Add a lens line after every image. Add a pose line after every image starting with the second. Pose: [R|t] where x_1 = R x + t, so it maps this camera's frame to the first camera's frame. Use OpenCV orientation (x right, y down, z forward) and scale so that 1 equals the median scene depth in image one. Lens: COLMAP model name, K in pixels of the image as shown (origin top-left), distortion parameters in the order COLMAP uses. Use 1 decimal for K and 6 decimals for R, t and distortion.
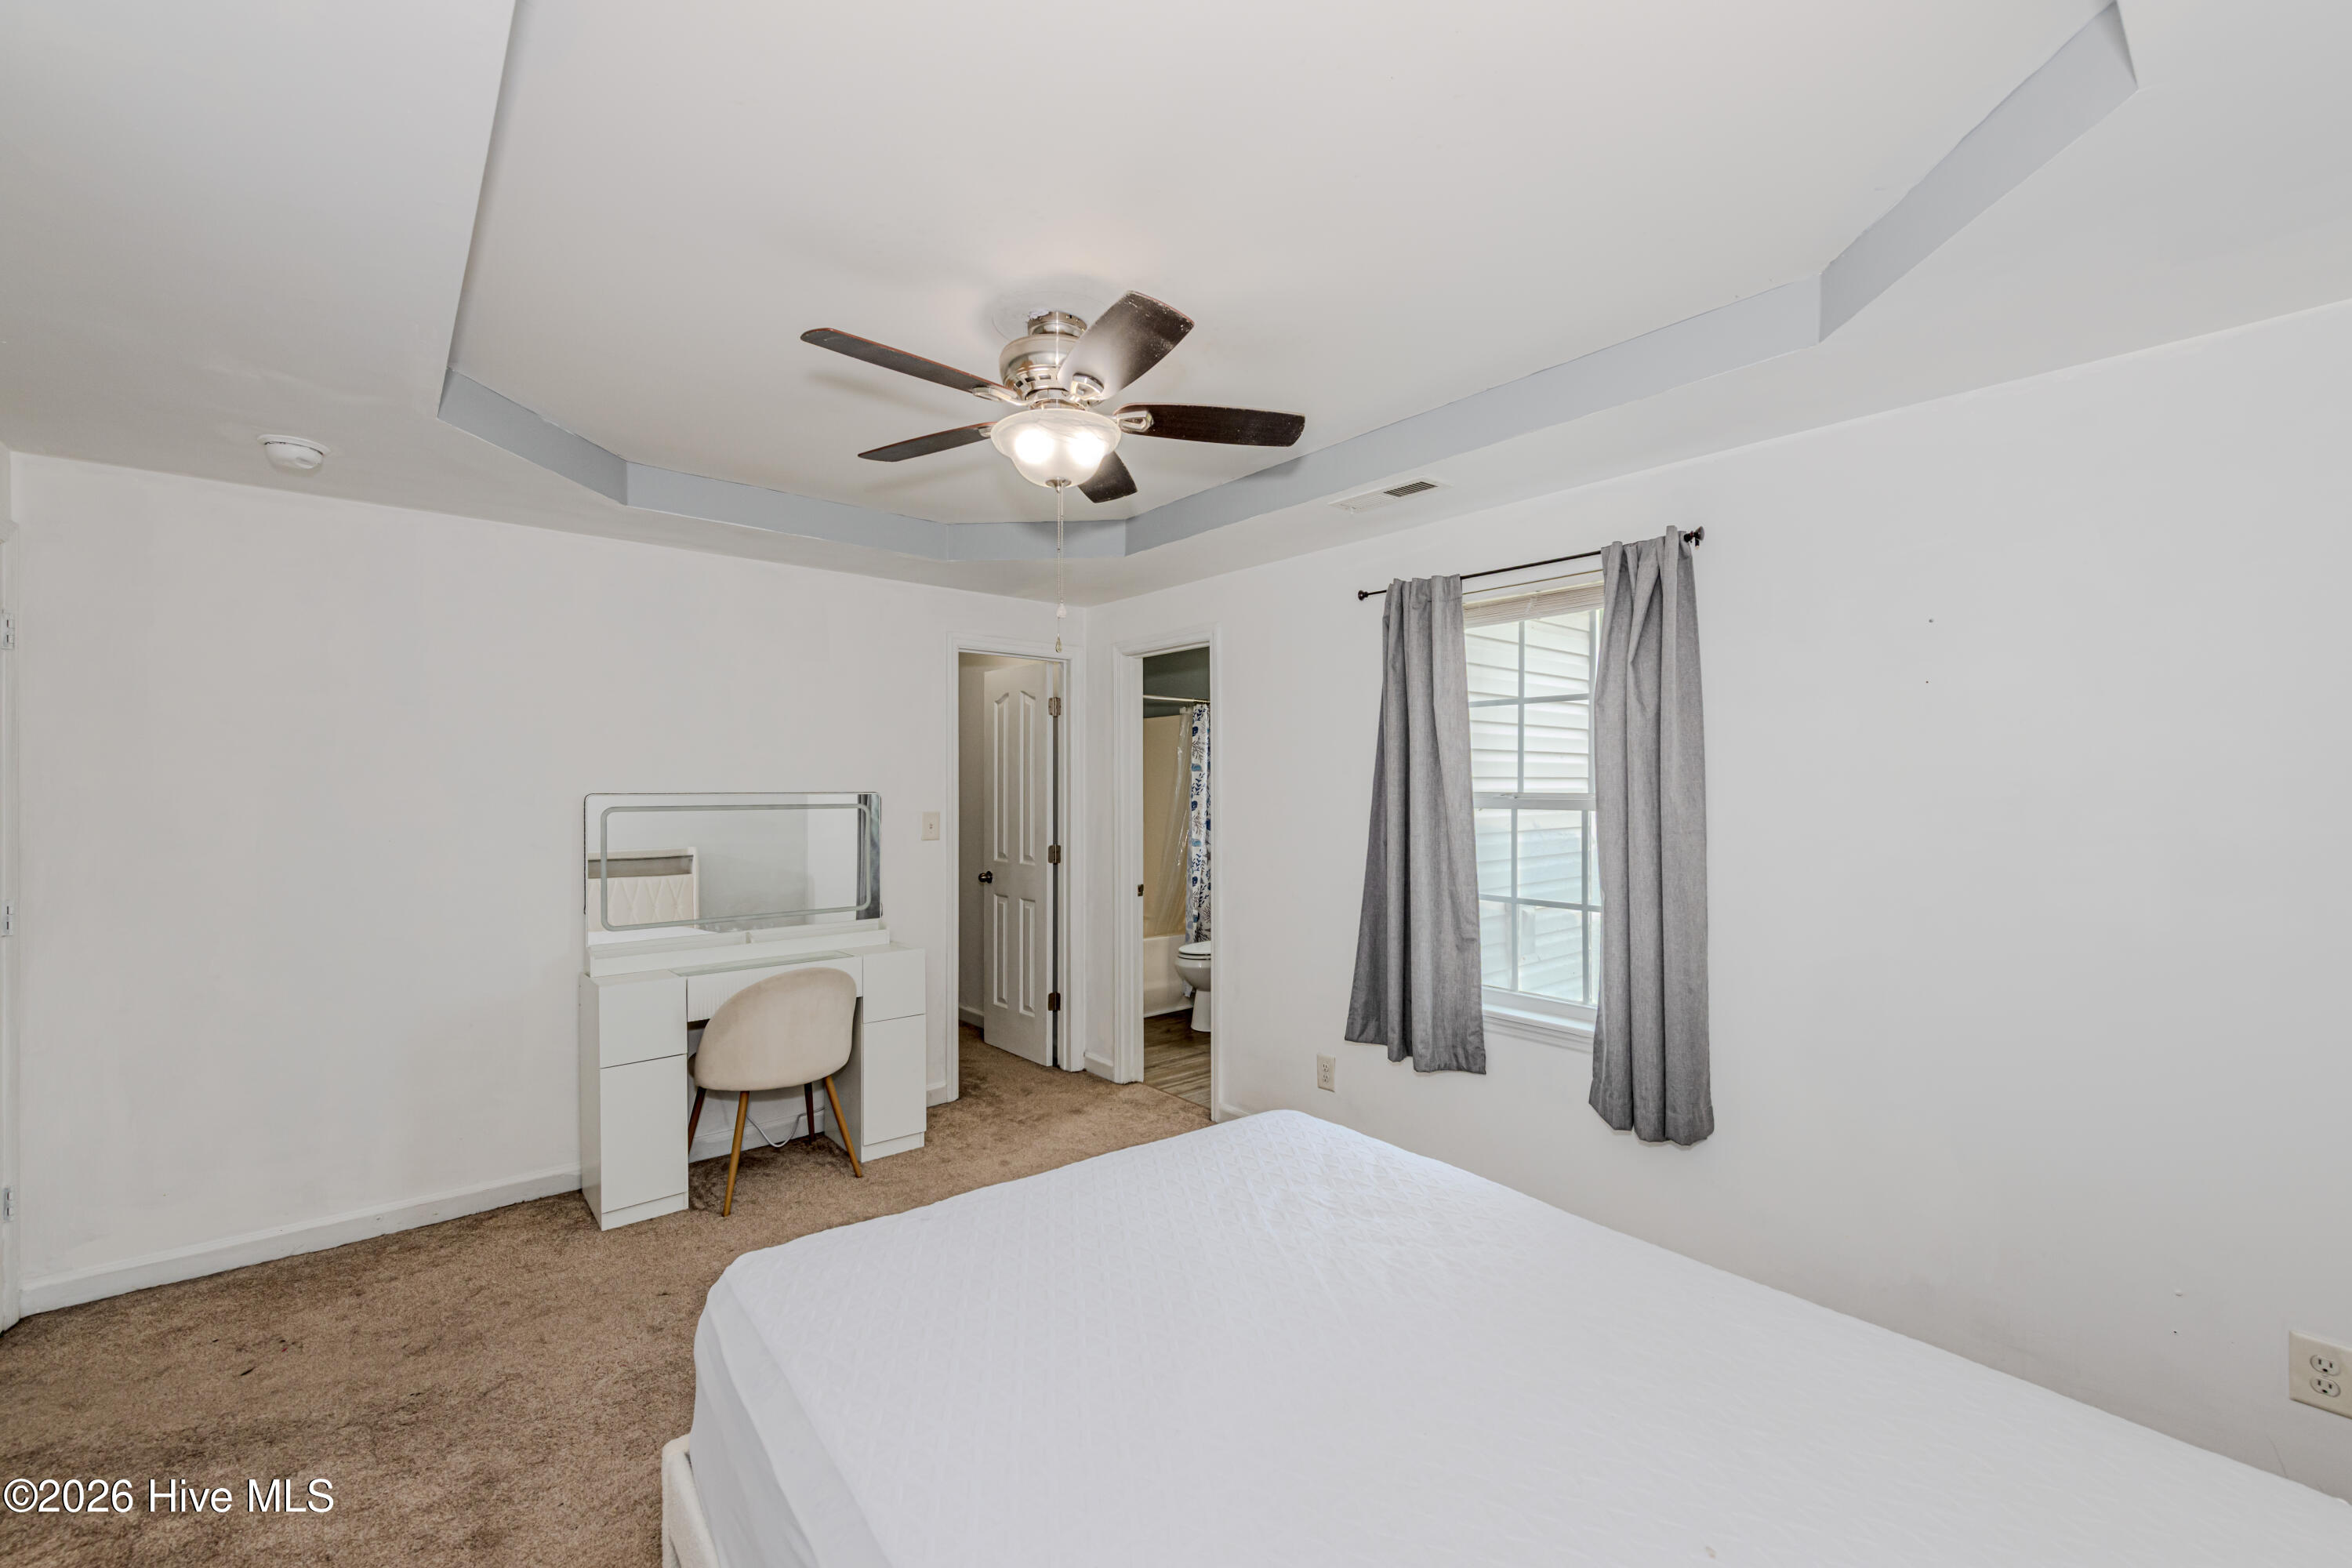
lens RADIAL K [[917.5, 0, 1188.7], [0, 917.5, 790.6], [0, 0, 1]] dist [0.009790, -0.006206]
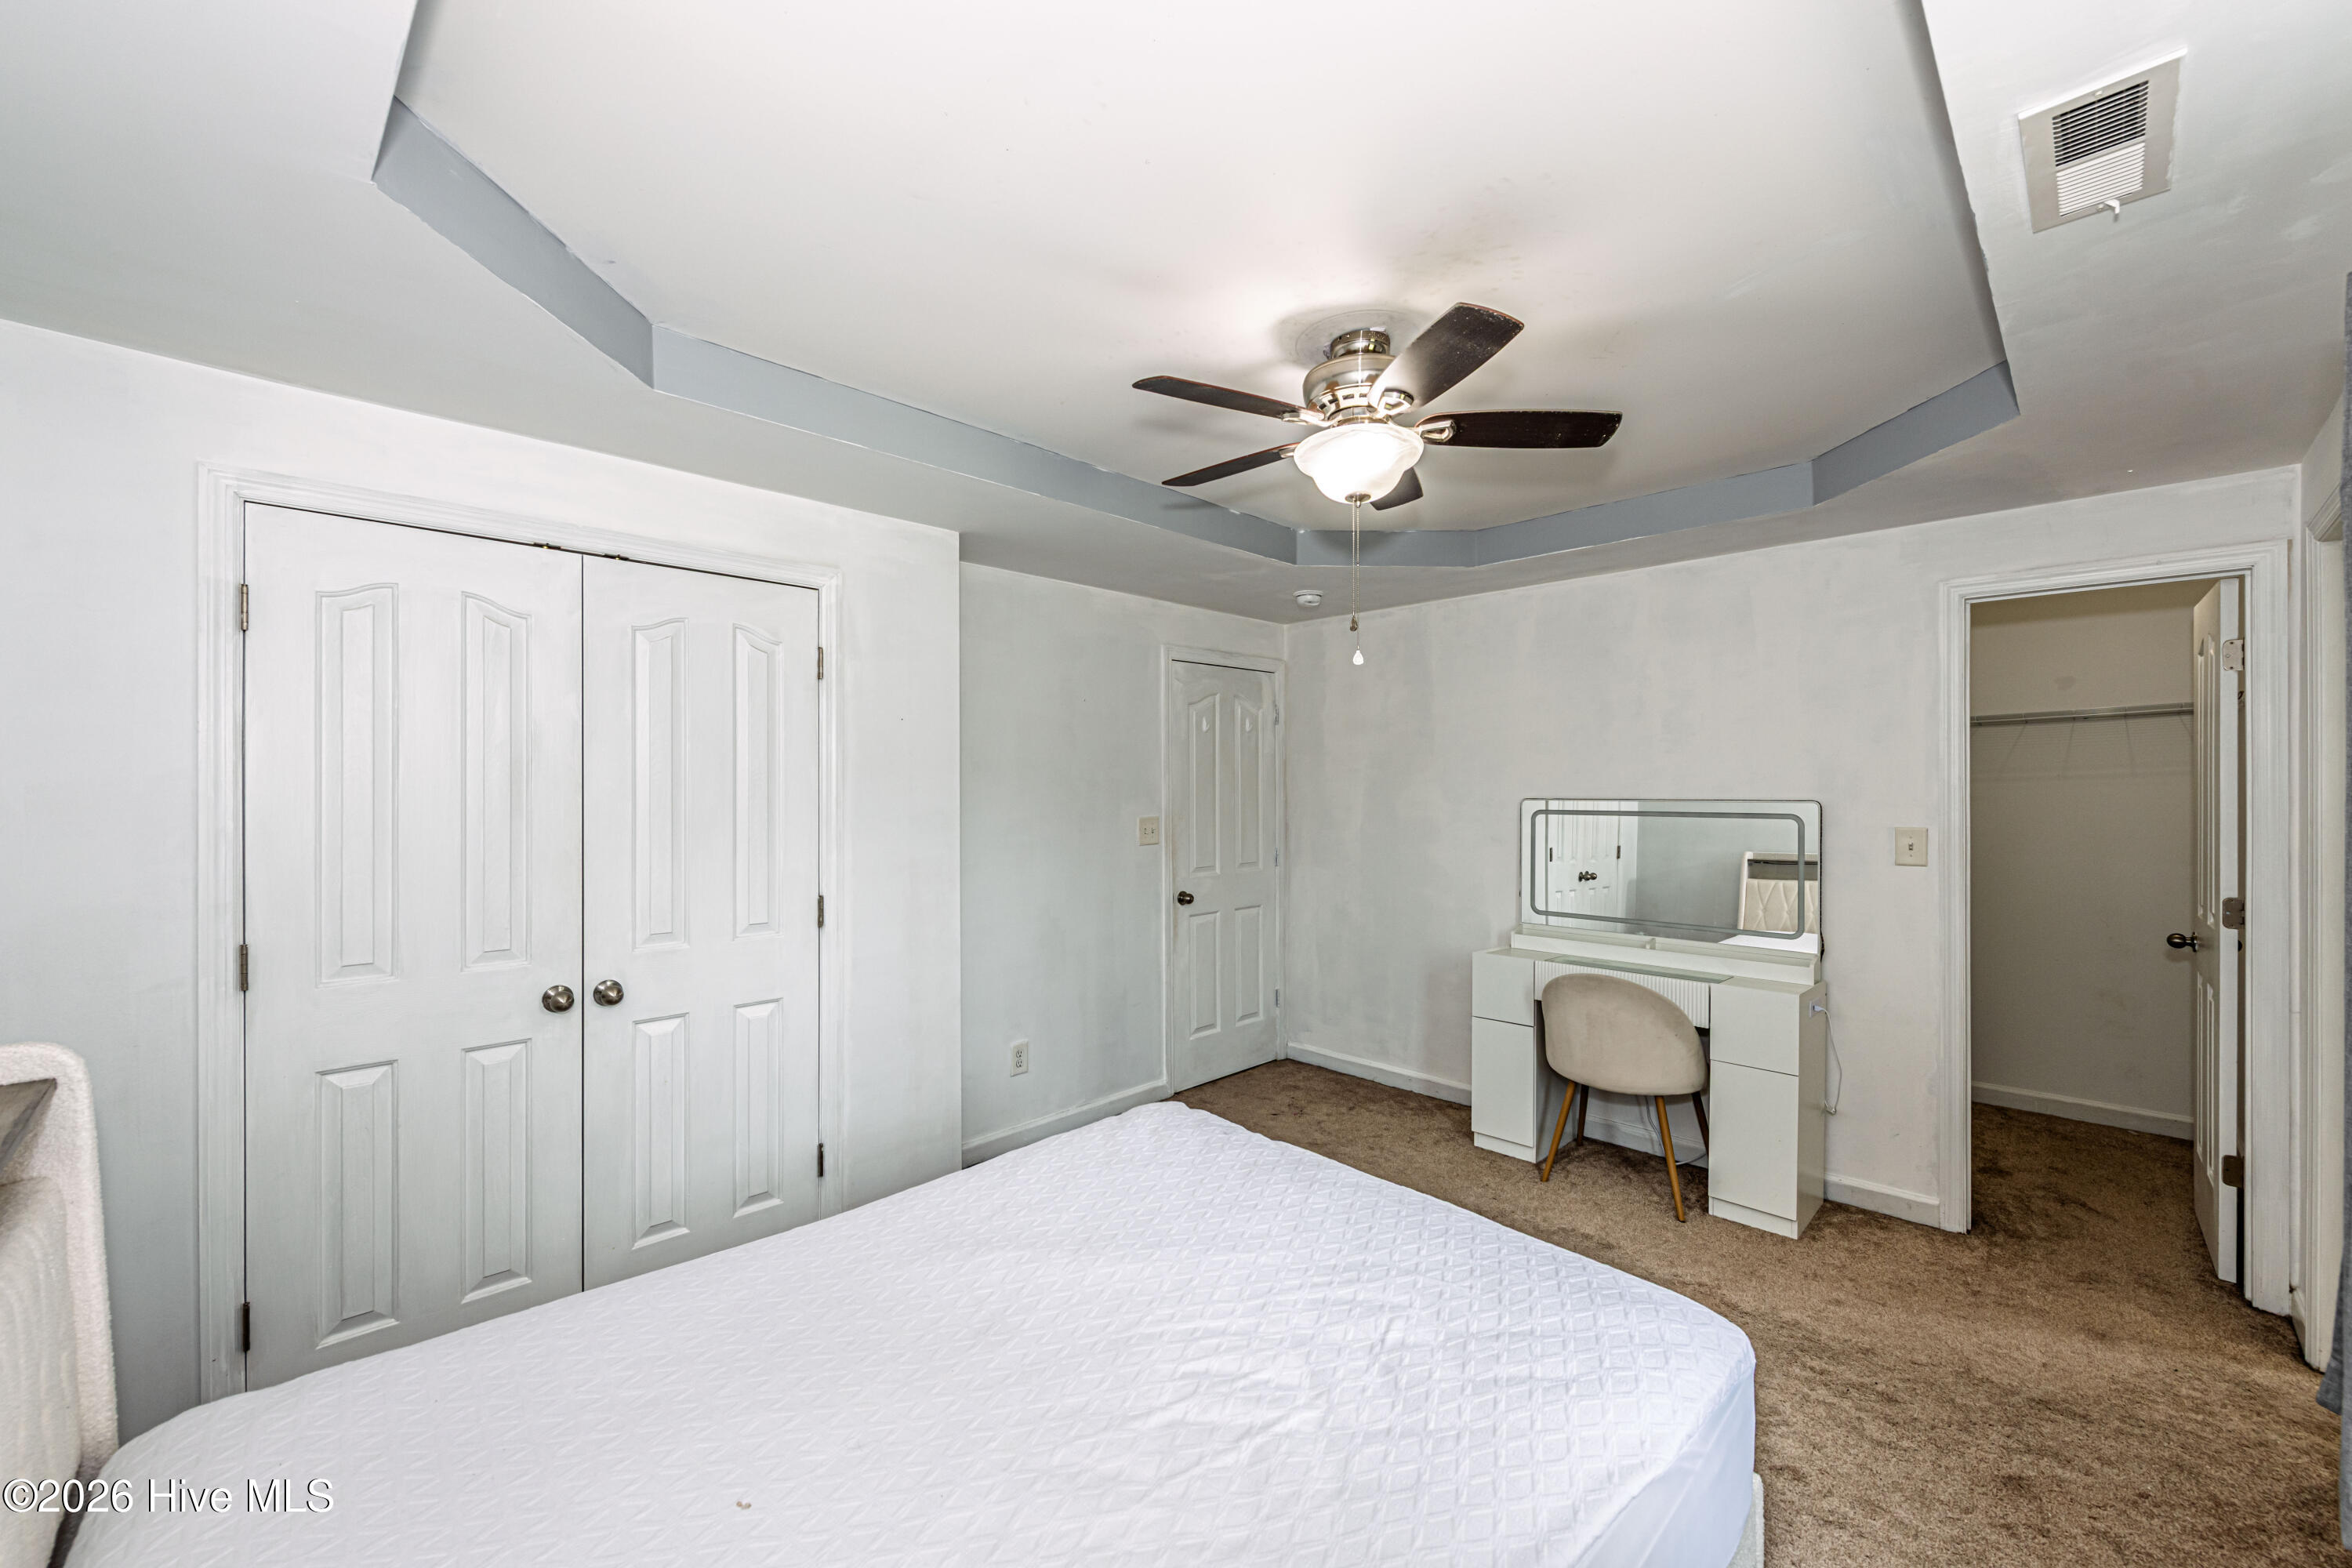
lens RADIAL K [[917.5, 0, 1188.7], [0, 917.5, 790.6], [0, 0, 1]] dist [0.009790, -0.006206]
pose [[0.109523, 0.000196, -0.993984, 0.530712], [-0.007042, 0.999975, -0.000579, -0.003320], [0.993959, 0.007063, 0.109522, 0.438984]]
